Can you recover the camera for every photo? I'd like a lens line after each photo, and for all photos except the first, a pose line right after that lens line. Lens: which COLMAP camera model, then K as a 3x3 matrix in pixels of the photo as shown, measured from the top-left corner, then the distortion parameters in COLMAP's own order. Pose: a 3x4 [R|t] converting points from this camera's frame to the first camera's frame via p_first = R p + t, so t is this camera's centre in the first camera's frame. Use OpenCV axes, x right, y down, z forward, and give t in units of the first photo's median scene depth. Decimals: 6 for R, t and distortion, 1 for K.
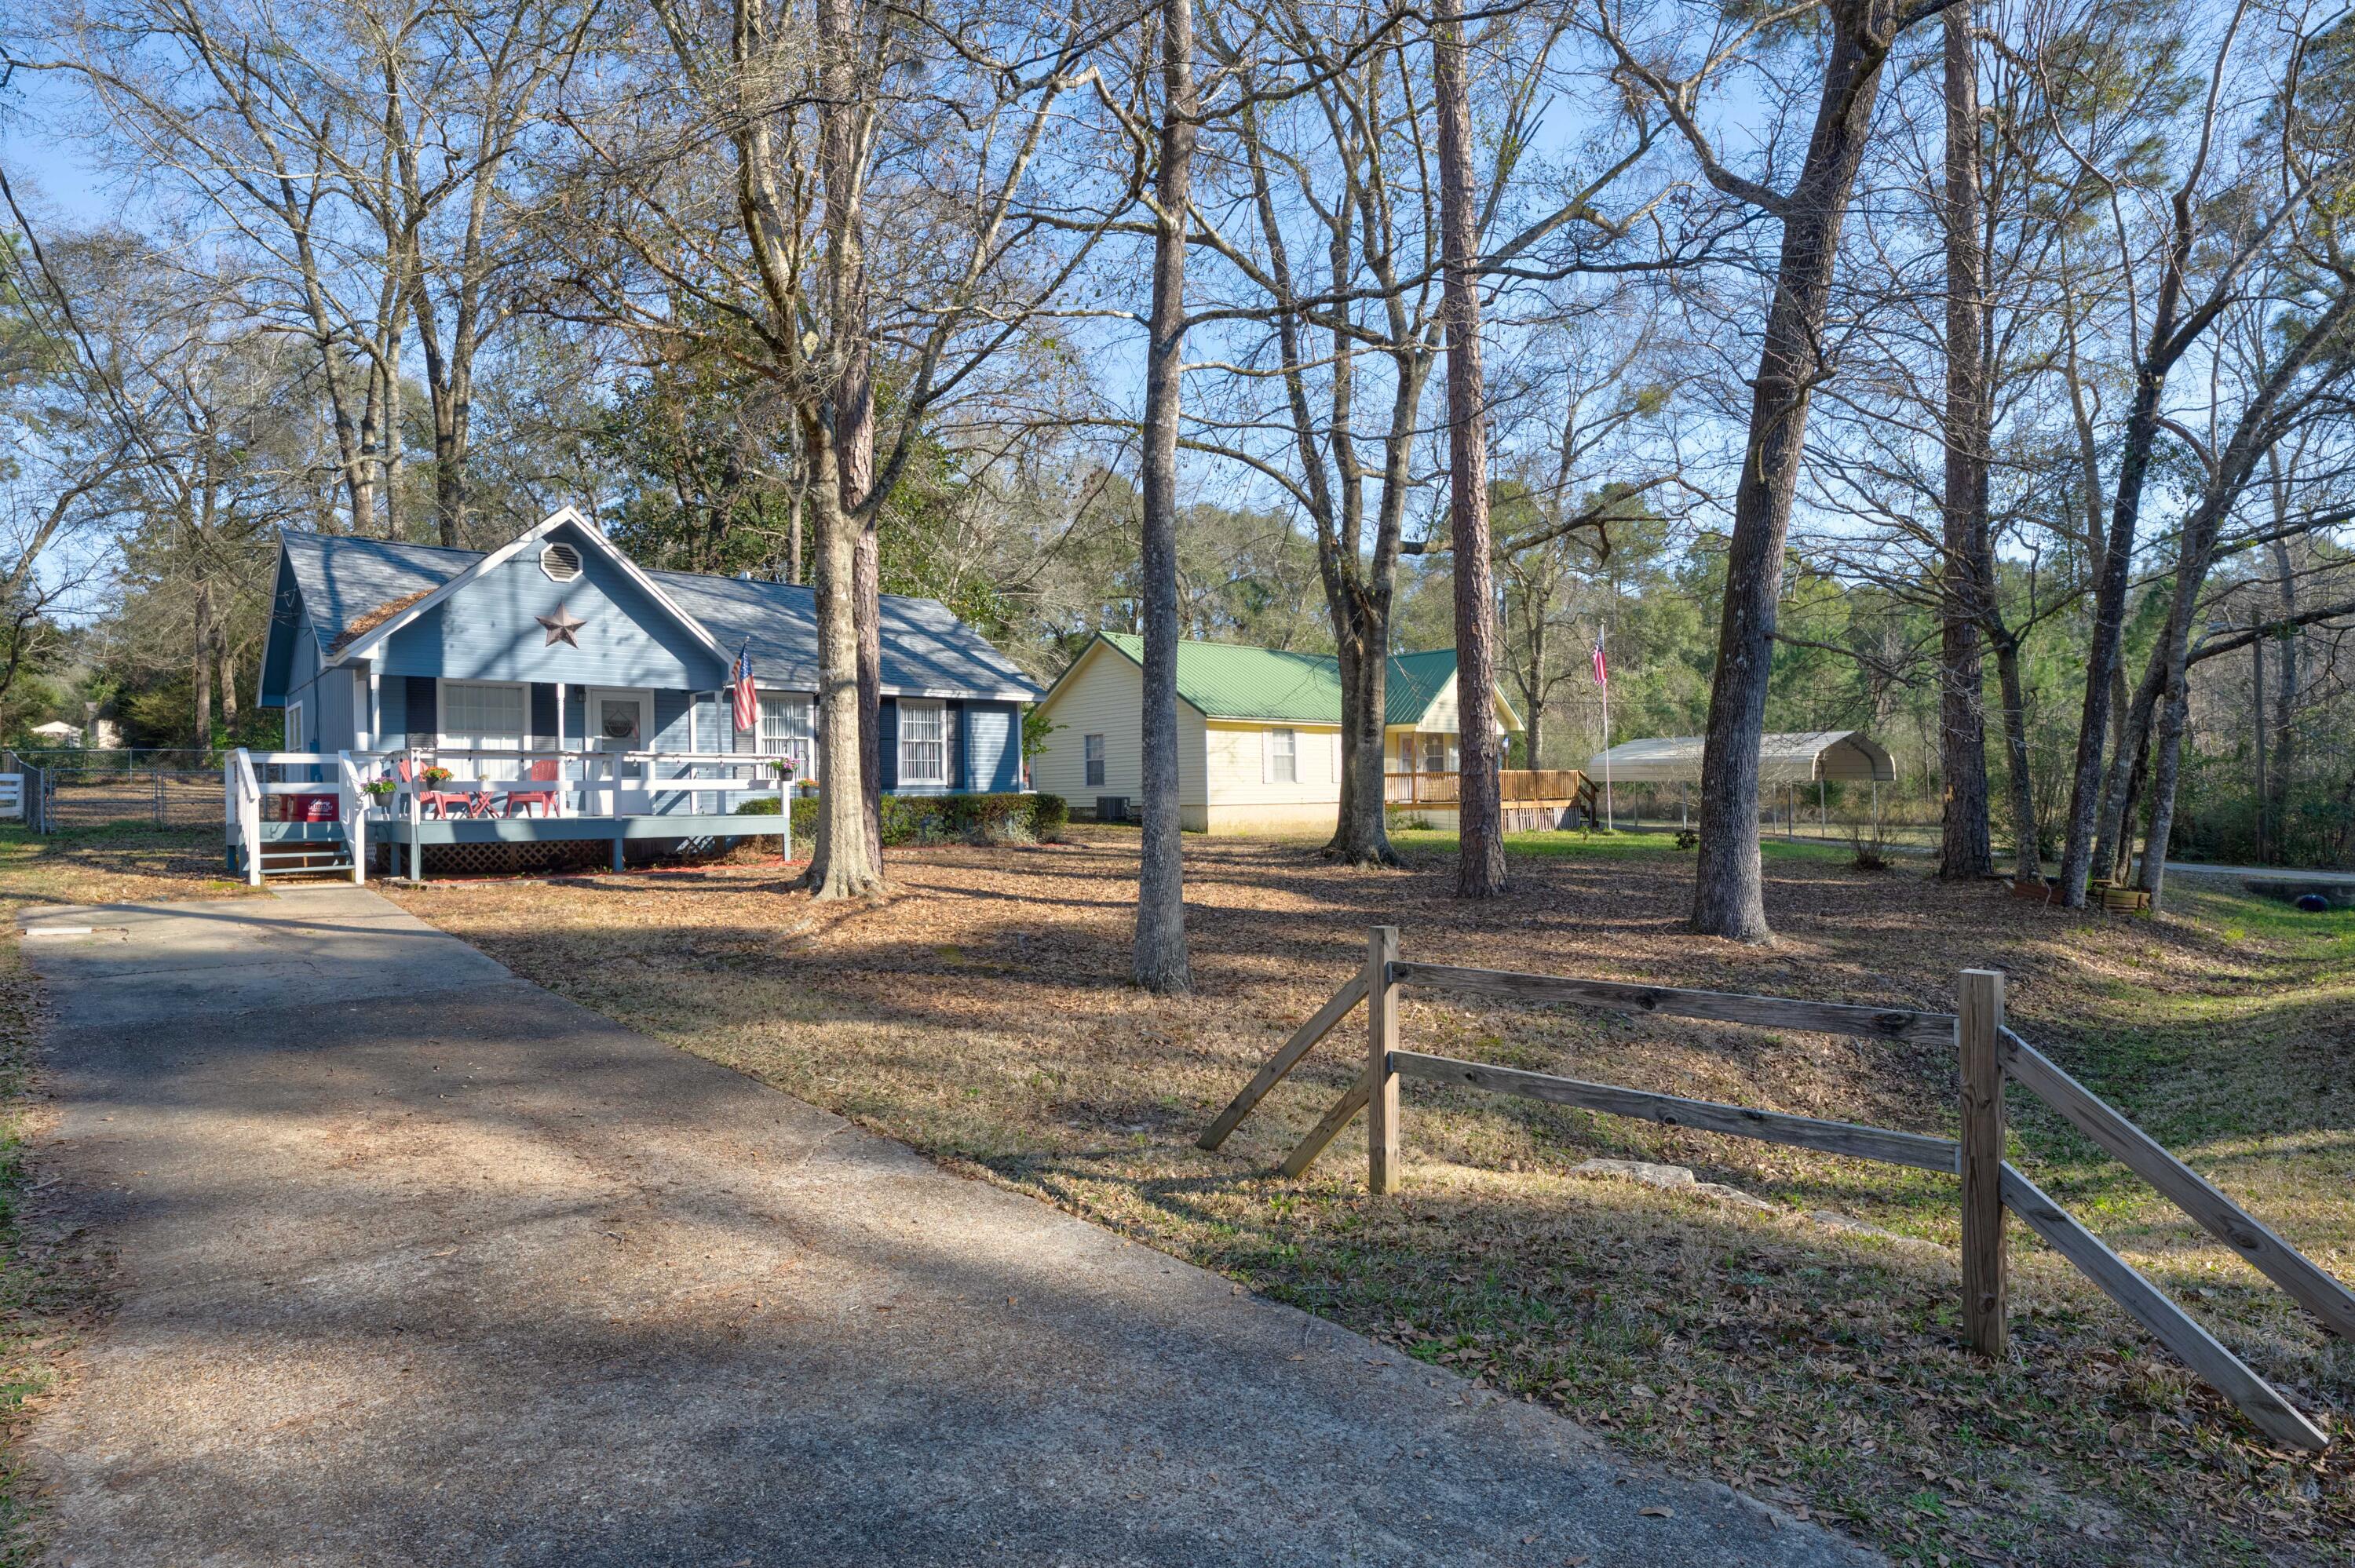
lens RADIAL K [[1224.5, 0, 1177.5], [0, 1224.5, 784.0], [0, 0, 1]] dist [0.004331, 0.000916]
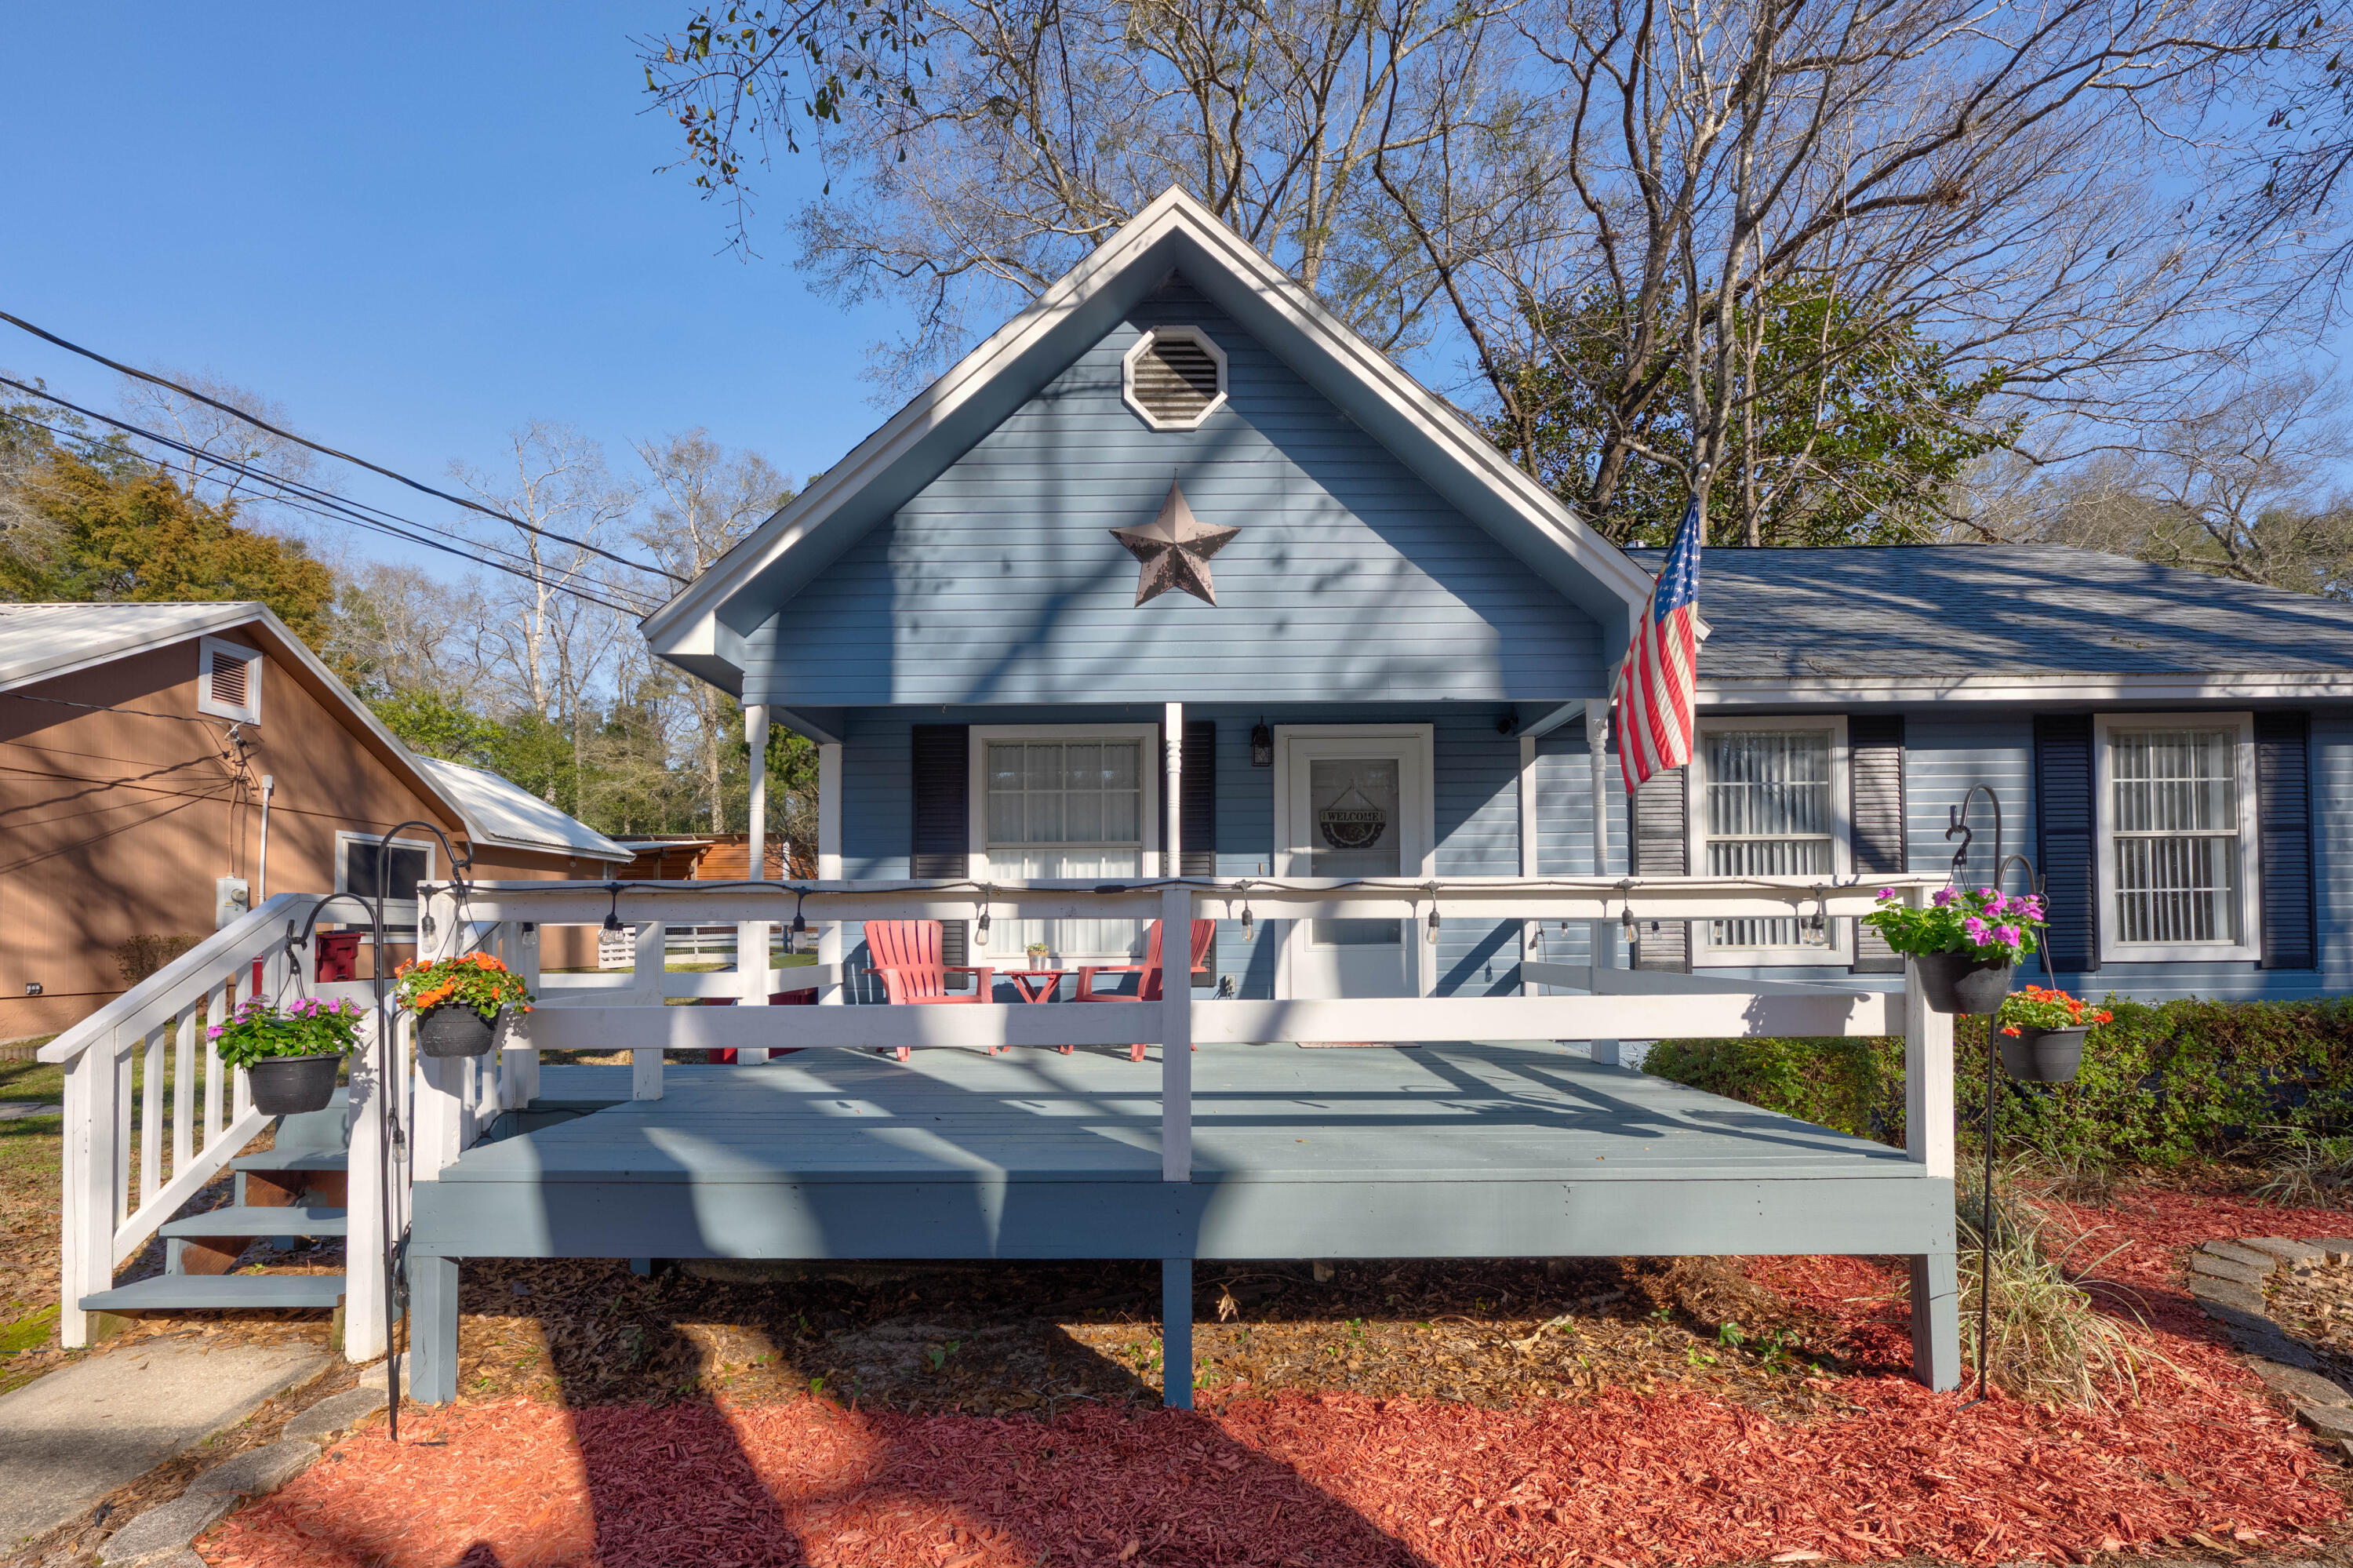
lens RADIAL K [[983.2, 0, 1189.4], [0, 983.2, 911.9], [0, 0, 1]] dist [-0.001186, 0.000081]
pose [[0.742010, -0.003378, -0.670380, -0.295497], [0.004115, 0.999991, -0.000484, -0.017735], [0.670376, -0.002400, 0.742018, 0.773229]]
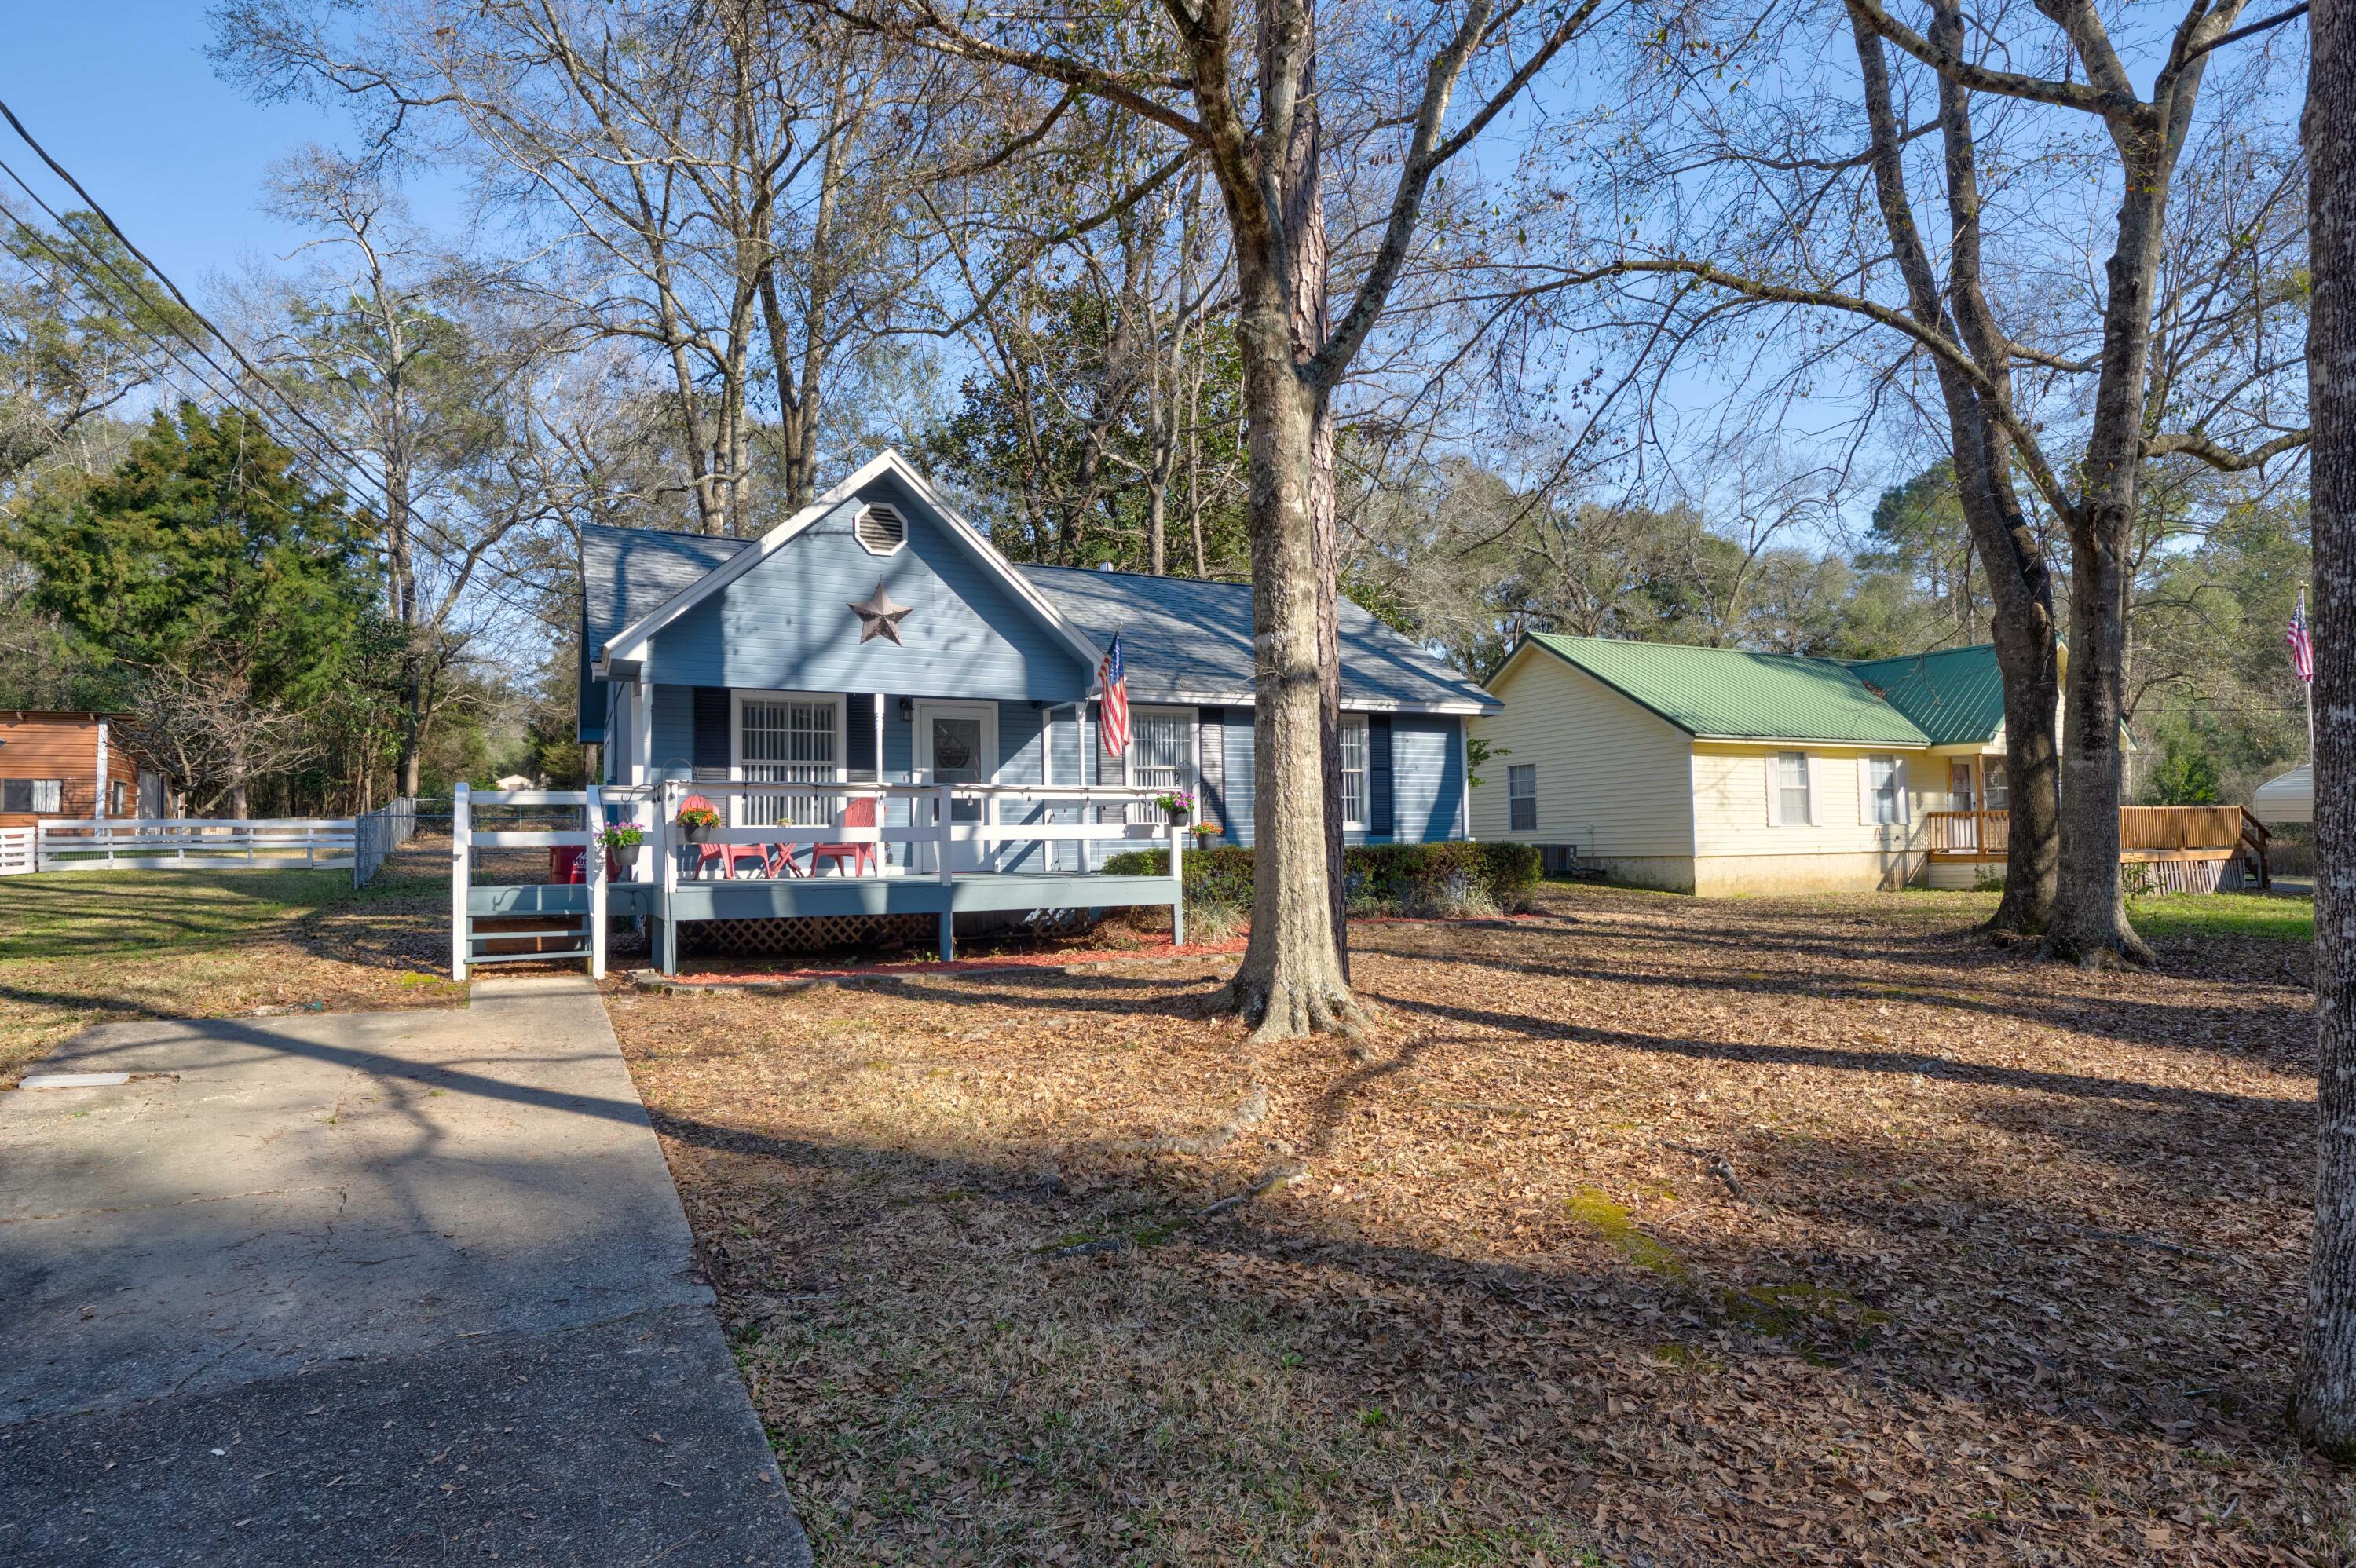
lens RADIAL K [[1251.8, 0, 1184.2], [0, 1251.8, 788.2], [0, 0, 1]] dist [0.002942, -0.000748]
pose [[0.965914, -0.010514, -0.258651, -0.132569], [0.002579, 0.999516, -0.030999, -0.001957], [0.258851, 0.029275, 0.965473, 0.322939]]
